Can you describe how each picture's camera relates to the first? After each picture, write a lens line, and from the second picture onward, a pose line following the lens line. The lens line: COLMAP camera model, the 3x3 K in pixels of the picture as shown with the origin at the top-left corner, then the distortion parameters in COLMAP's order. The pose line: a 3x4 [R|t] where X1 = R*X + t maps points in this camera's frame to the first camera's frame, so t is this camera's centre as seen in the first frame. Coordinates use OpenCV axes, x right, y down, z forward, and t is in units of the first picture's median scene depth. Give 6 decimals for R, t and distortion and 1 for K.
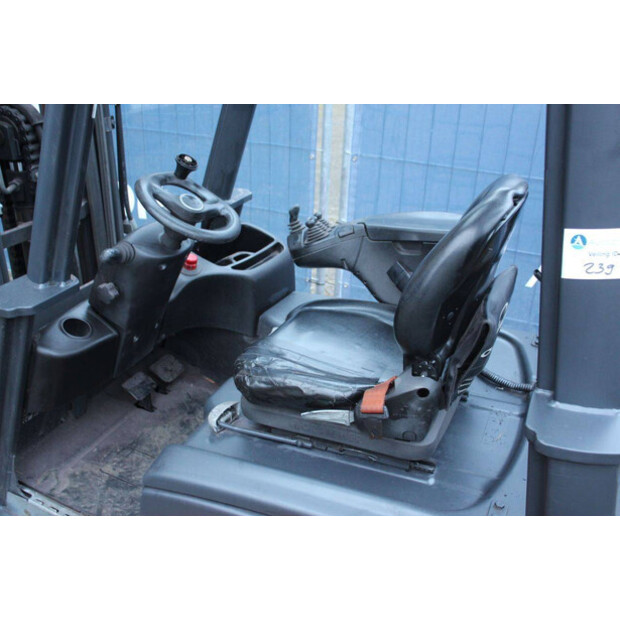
lens RADIAL K [[671.5, 0, 314.3], [0, 671.5, 312.8], [0, 0, 1]] dist [-0.033791, 0.000000]
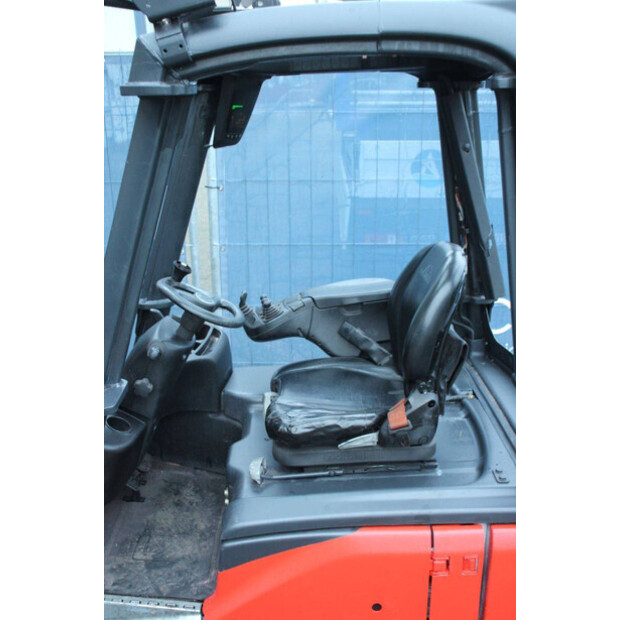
lens RADIAL K [[709.1, 0, 319.5], [0, 709.1, 319.3], [0, 0, 1]] dist [-0.002191, 0.000000]
pose [[0.910777, -0.166501, 0.377839, -0.403801], [0.207957, 0.975529, -0.071397, 0.004162], [-0.356705, 0.143601, 0.923115, -0.203552]]
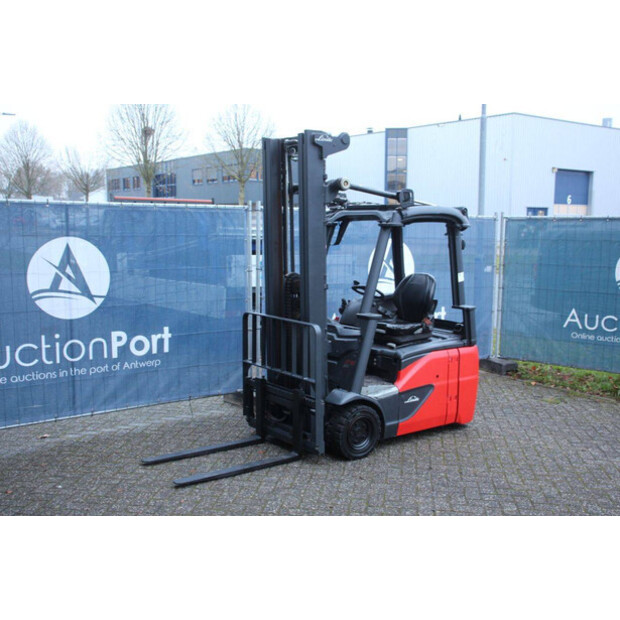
lens RADIAL K [[671.5, 0, 314.3], [0, 671.5, 308.8], [0, 0, 1]] dist [-0.033791, 0.000000]
pose [[0.498333, -0.125412, 0.857867, -2.947509], [0.369541, 0.925823, -0.079319, 0.089602], [-0.784285, 0.356545, 0.507713, -0.501033]]
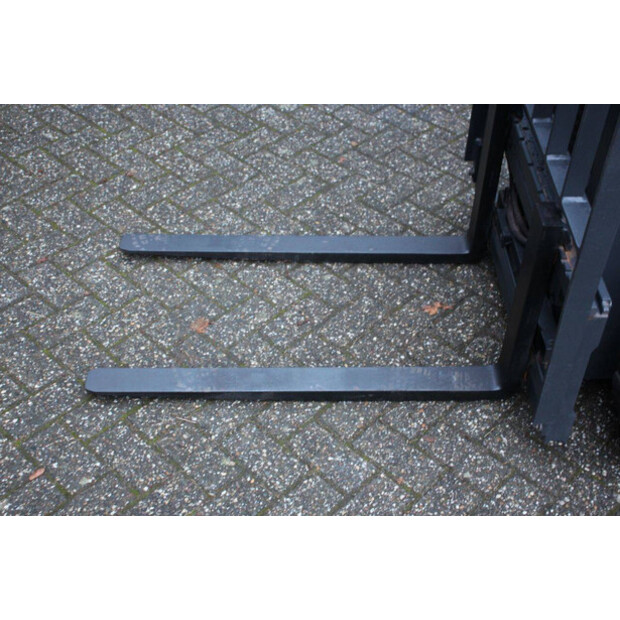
lens RADIAL K [[828.0, 0, 319.5], [0, 828.0, 312.5], [0, 0, 1]] dist [0.044607, 0.000000]
pose [[0.916247, -0.291103, 0.275228, -1.133716], [0.183542, 0.915701, 0.357497, -0.125104], [-0.356095, -0.277040, 0.892438, 0.331220]]
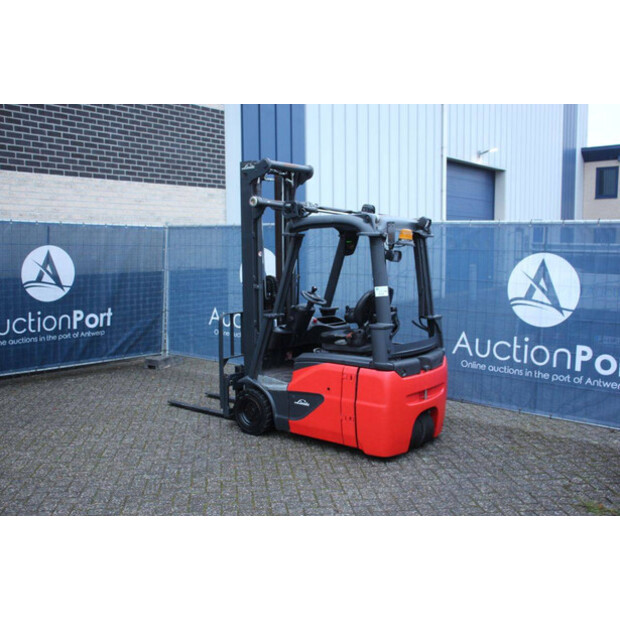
lens RADIAL K [[671.5, 0, 320.5], [0, 671.5, 296.1], [0, 0, 1]] dist [-0.033791, 0.000000]
pose [[0.968694, -0.002508, -0.248244, 0.703136], [-0.086204, 0.934330, -0.345826, 1.008835], [0.232809, 0.356399, 0.904864, -2.165493]]
